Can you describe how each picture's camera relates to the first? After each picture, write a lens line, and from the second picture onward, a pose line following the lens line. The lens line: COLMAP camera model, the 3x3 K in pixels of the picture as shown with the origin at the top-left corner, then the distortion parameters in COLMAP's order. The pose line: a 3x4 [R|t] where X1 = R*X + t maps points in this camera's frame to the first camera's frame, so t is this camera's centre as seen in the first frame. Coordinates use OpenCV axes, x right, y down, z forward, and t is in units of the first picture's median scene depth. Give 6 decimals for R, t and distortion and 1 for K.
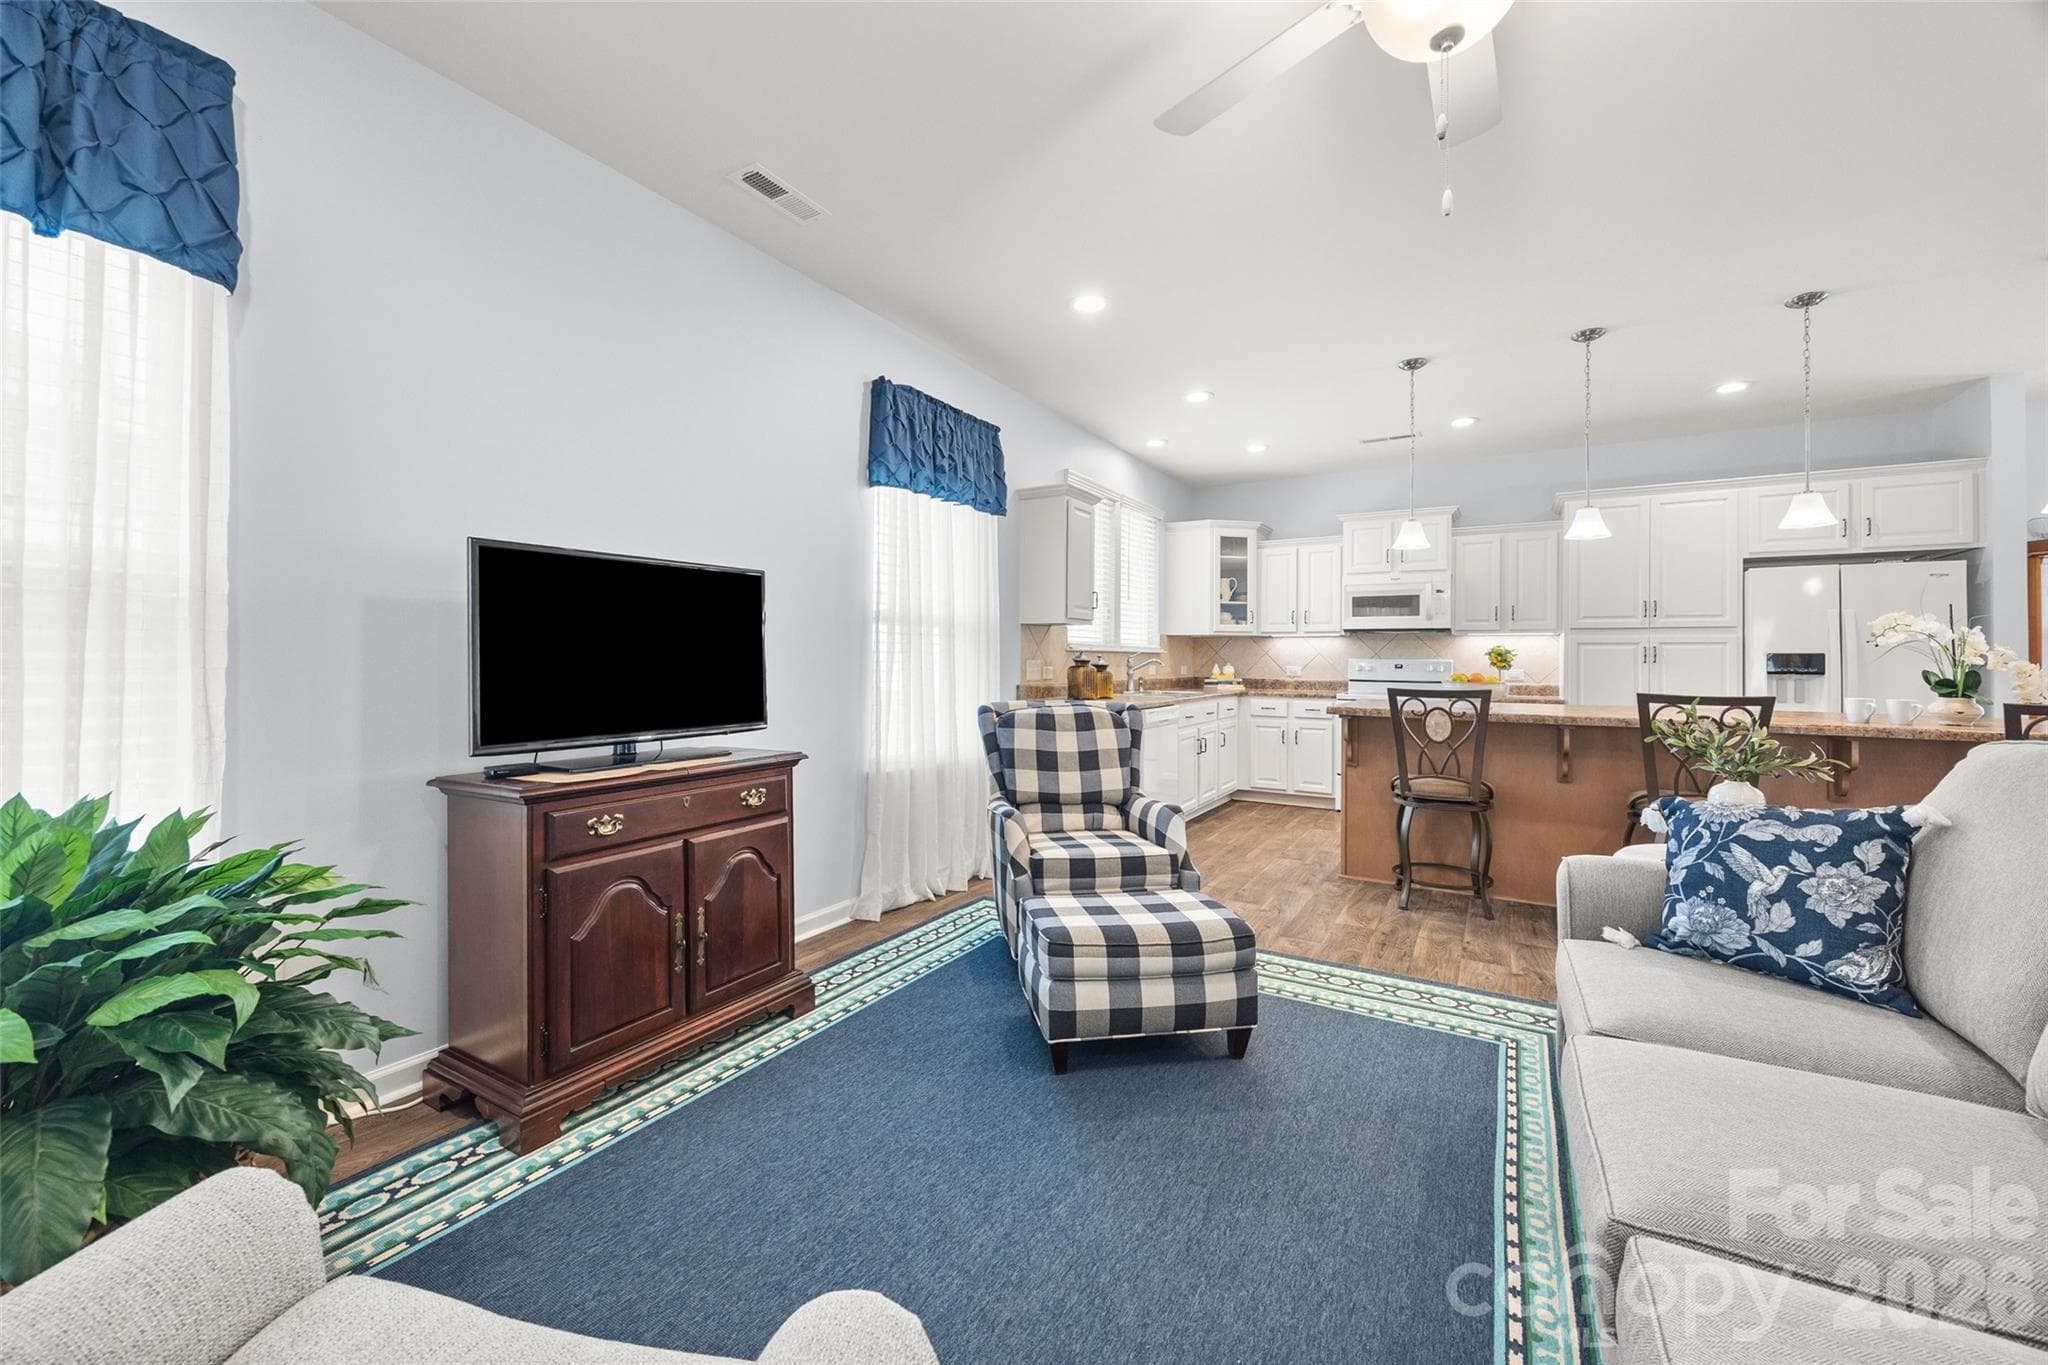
lens RADIAL K [[792.5, 0, 1016.0], [0, 792.5, 656.2], [0, 0, 1]] dist [0.000837, -0.002729]
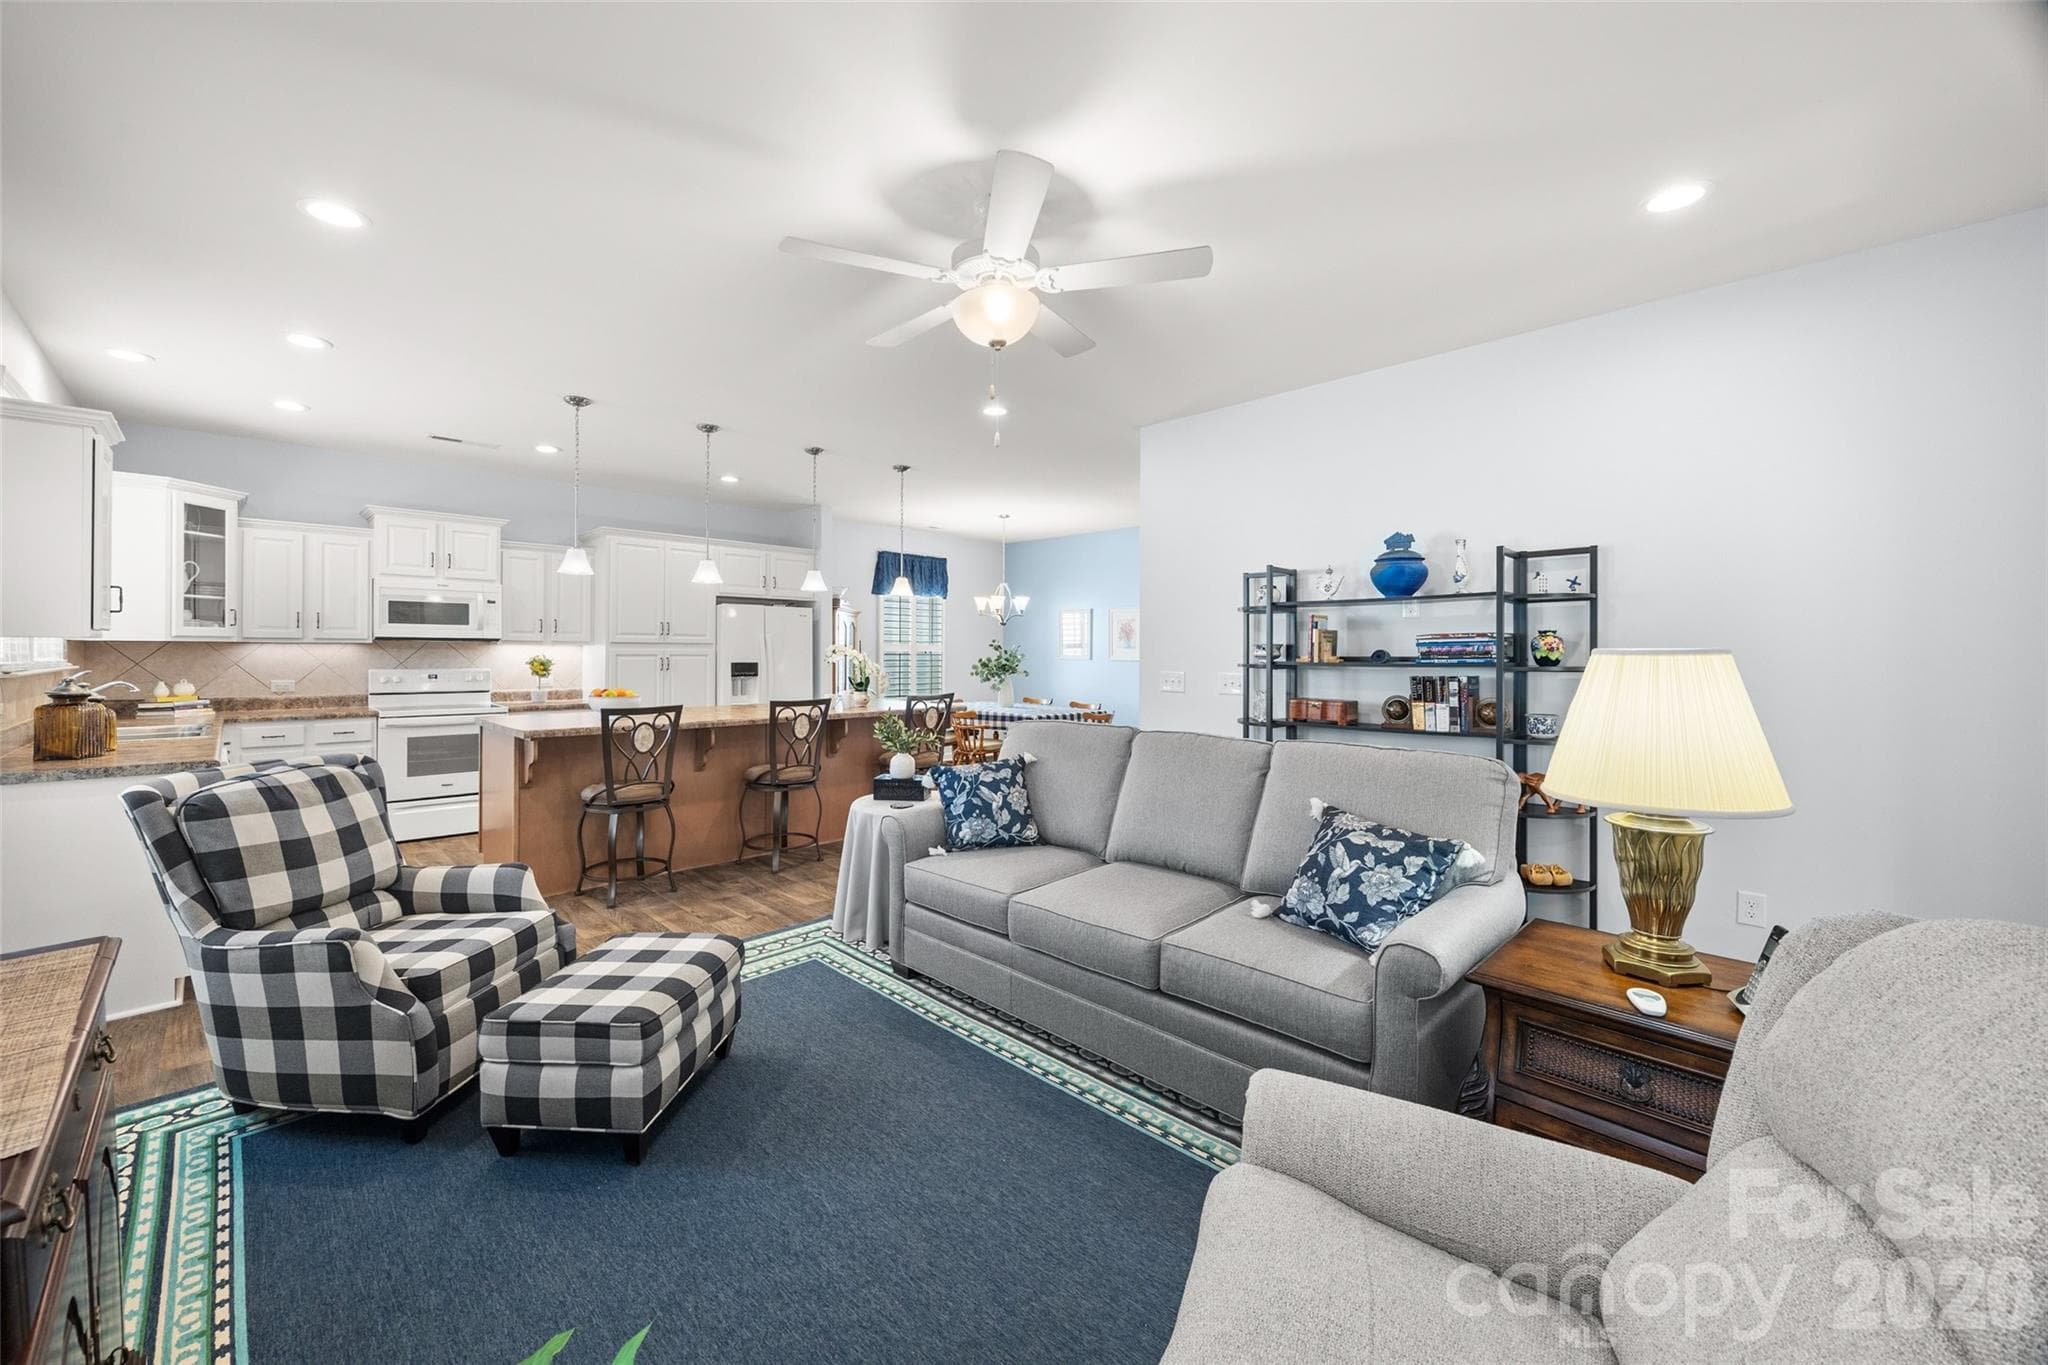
lens RADIAL K [[792.5, 0, 978.5], [0, 792.5, 652.6], [0, 0, 1]] dist [0.000837, -0.002729]
pose [[0.256695, -0.009888, 0.966442, -0.478407], [-0.005479, 0.999917, 0.011686, -0.055997], [-0.966477, -0.008295, 0.256620, 0.245760]]
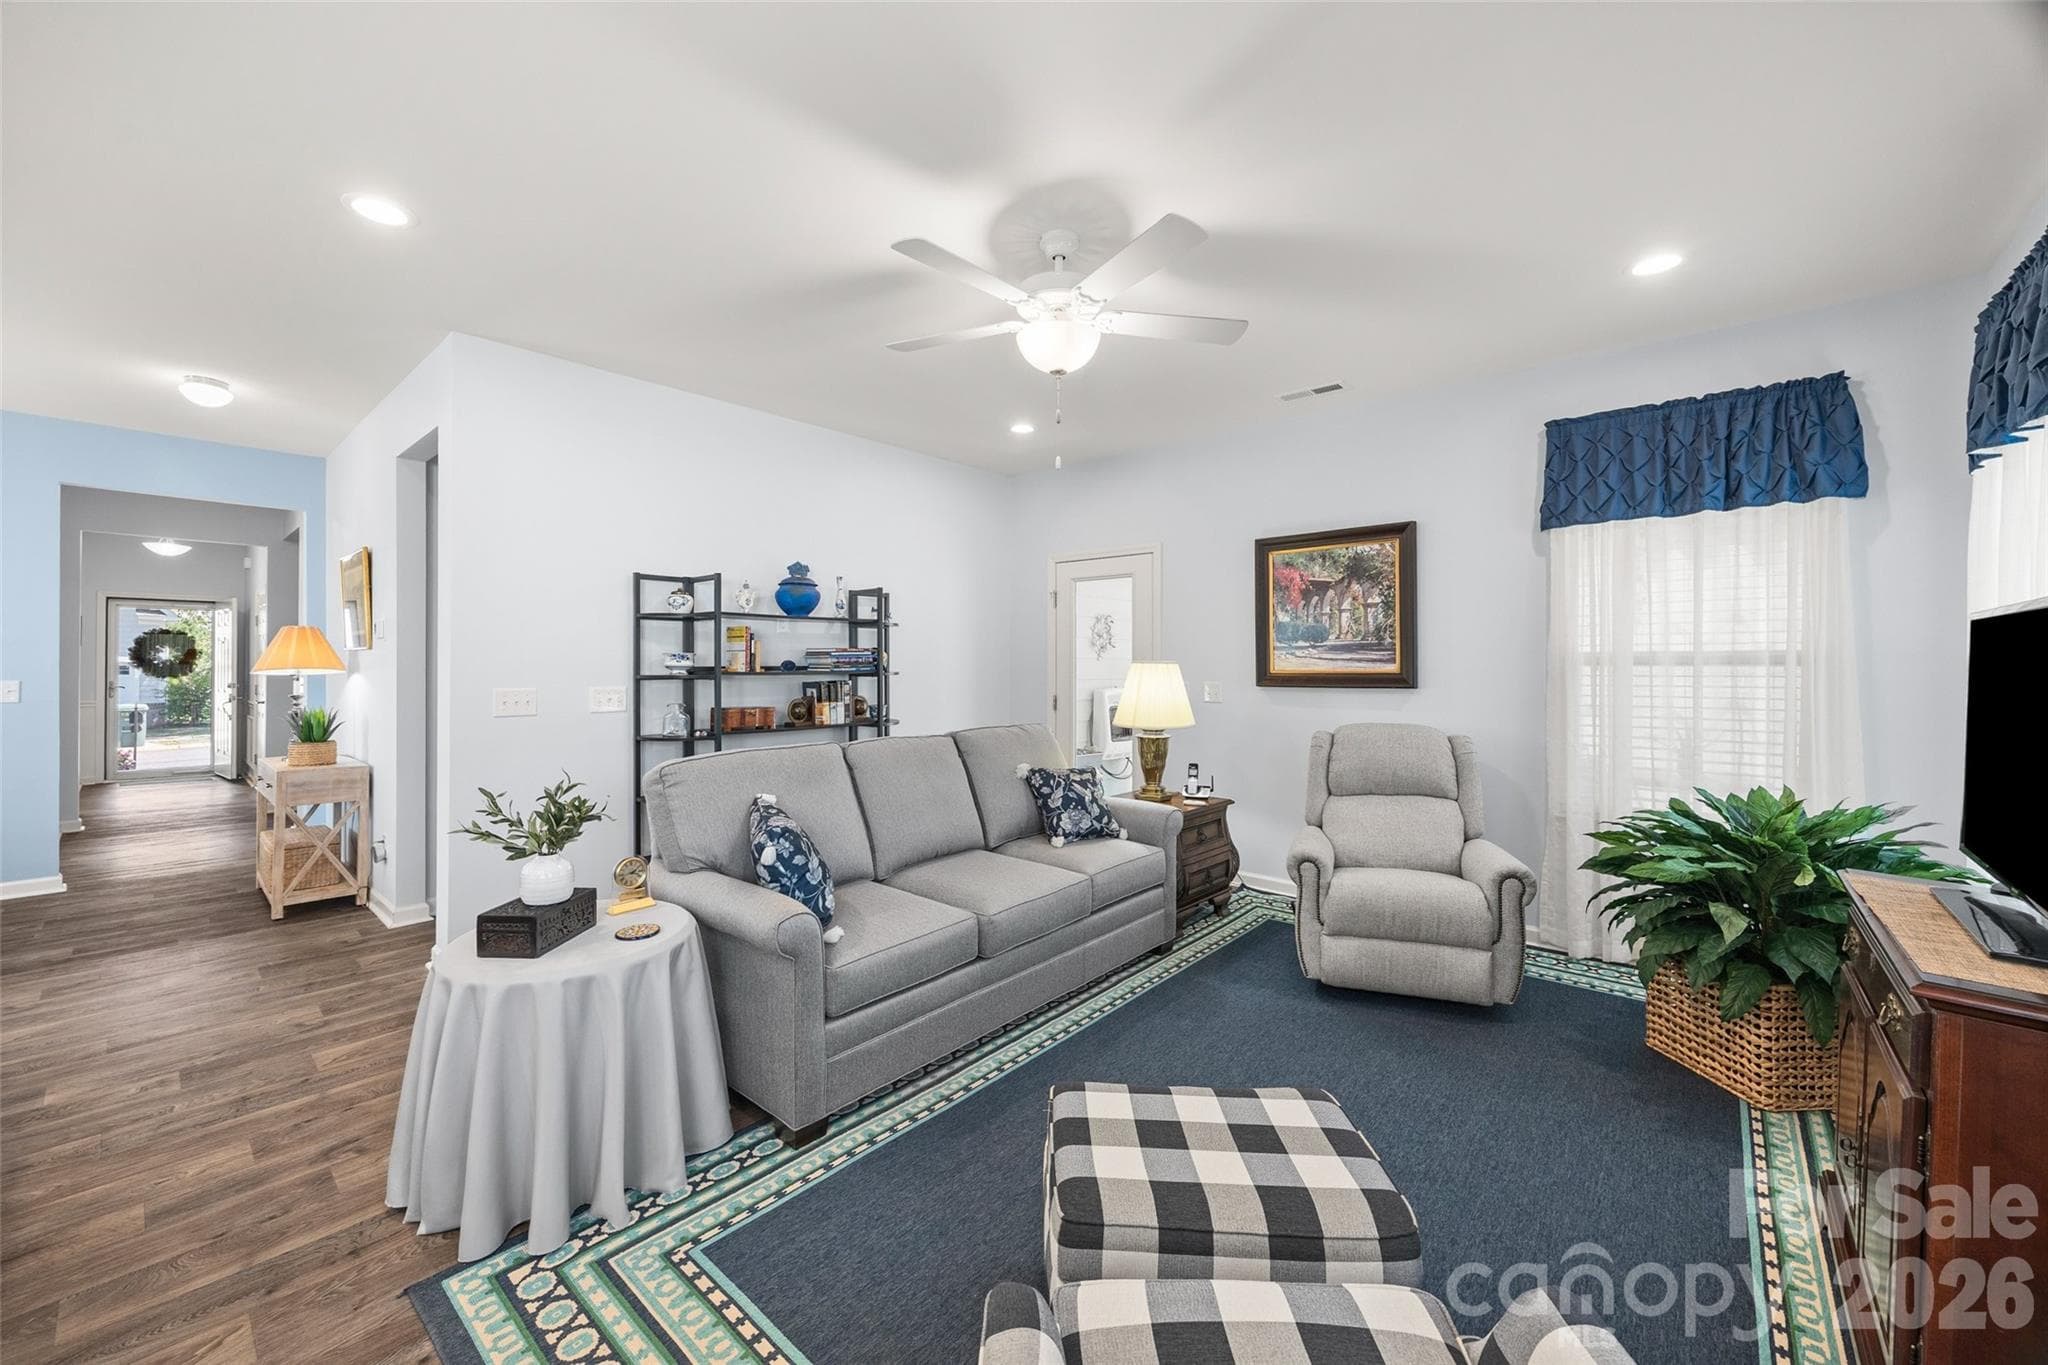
lens RADIAL K [[792.5, 0, 1027.4], [0, 792.5, 654.0], [0, 0, 1]] dist [0.000837, -0.002729]
pose [[-0.988173, -0.006604, 0.153199, 0.137965], [-0.009689, 0.999765, -0.019401, -0.039159], [-0.153034, -0.020656, -0.988005, 1.178264]]
